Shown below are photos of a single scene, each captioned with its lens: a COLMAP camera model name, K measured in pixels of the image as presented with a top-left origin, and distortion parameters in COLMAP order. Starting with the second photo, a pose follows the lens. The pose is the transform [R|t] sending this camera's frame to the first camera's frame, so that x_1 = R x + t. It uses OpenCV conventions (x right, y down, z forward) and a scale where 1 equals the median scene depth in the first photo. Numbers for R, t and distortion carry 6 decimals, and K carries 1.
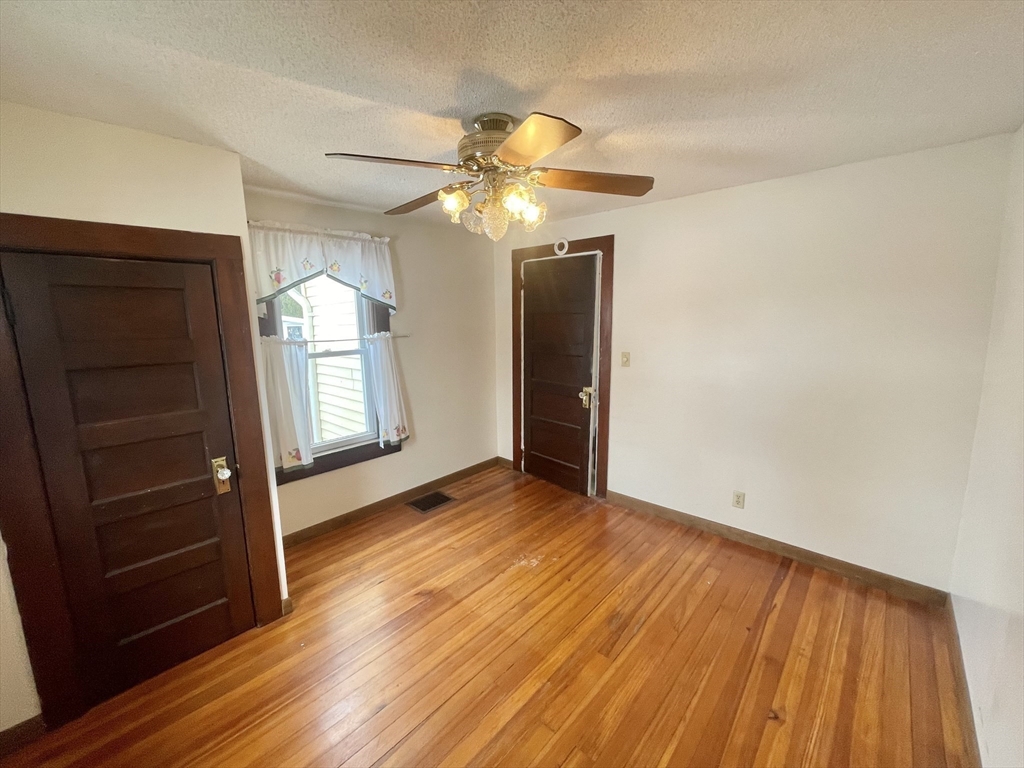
lens RADIAL K [[414.3, 0, 512.0], [0, 414.3, 384.0], [0, 0, 1]] dist [-0.002045, -0.000168]
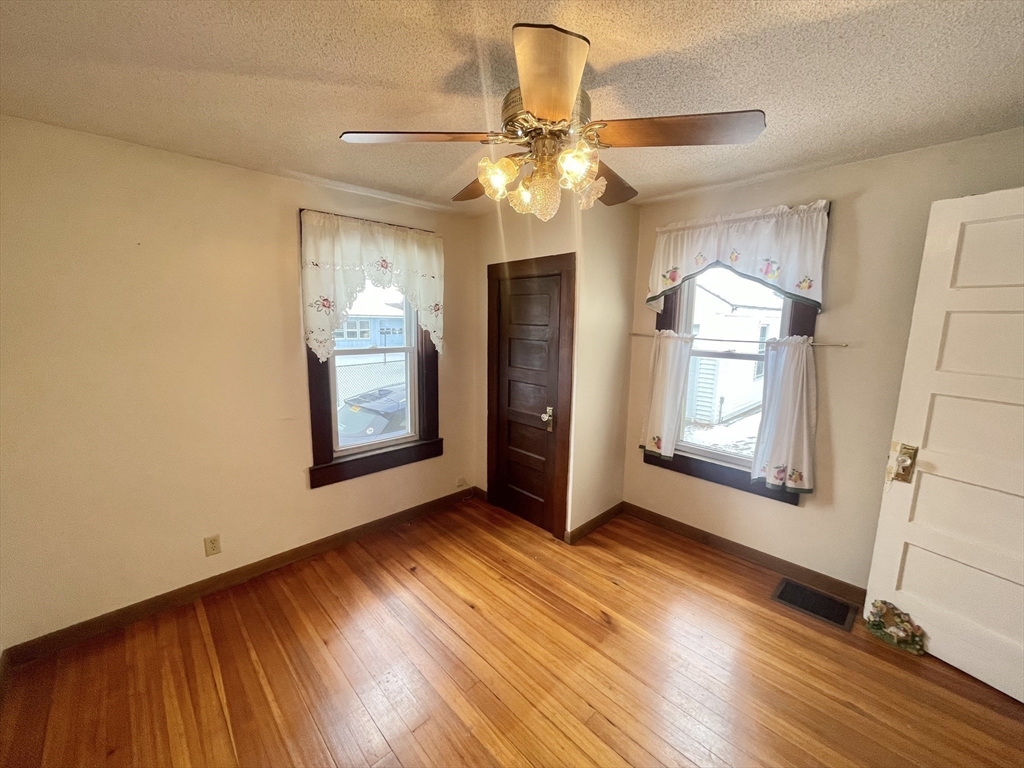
lens RADIAL K [[411.0, 0, 512.0], [0, 411.0, 384.0], [0, 0, 1]] dist [0.000736, -0.000025]
pose [[-0.065587, 0.175376, -0.982314, 0.609827], [-0.173099, 0.967509, 0.184290, -0.123257], [0.982718, 0.182124, -0.033098, 0.752700]]
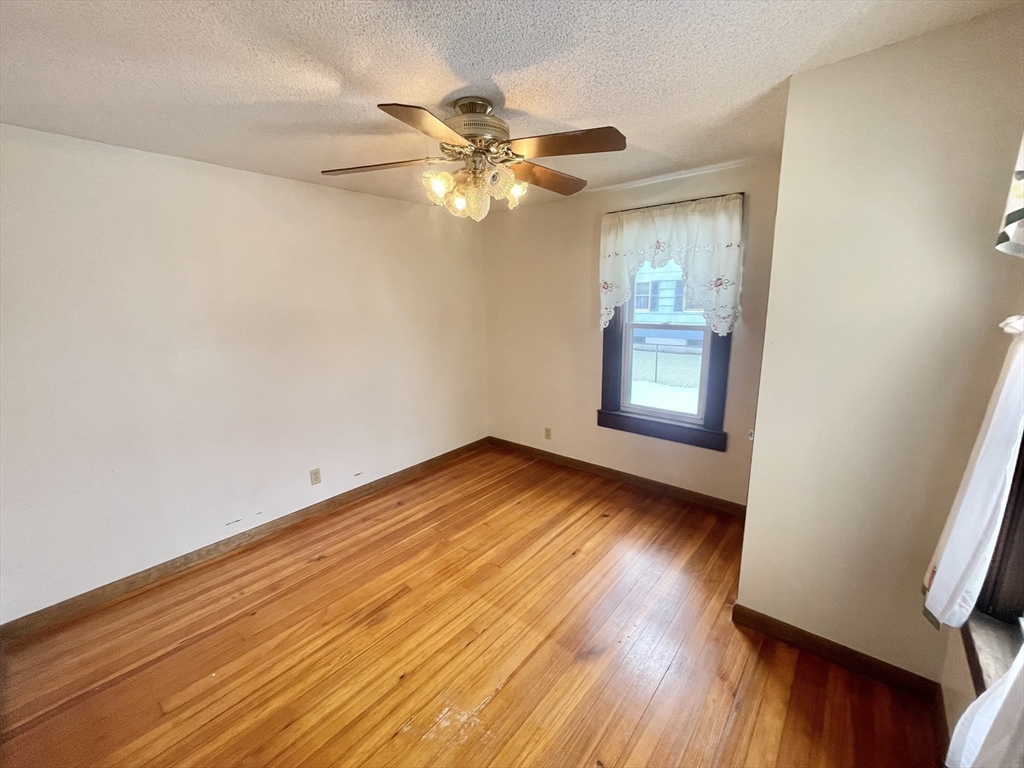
lens RADIAL K [[414.3, 0, 512.0], [0, 414.3, 384.0], [0, 0, 1]] dist [-0.002045, -0.000168]
pose [[-0.998529, 0.046705, -0.027541, -0.055523], [0.033306, 0.929159, 0.368176, -0.254927], [0.042786, 0.366717, -0.929348, 1.567894]]
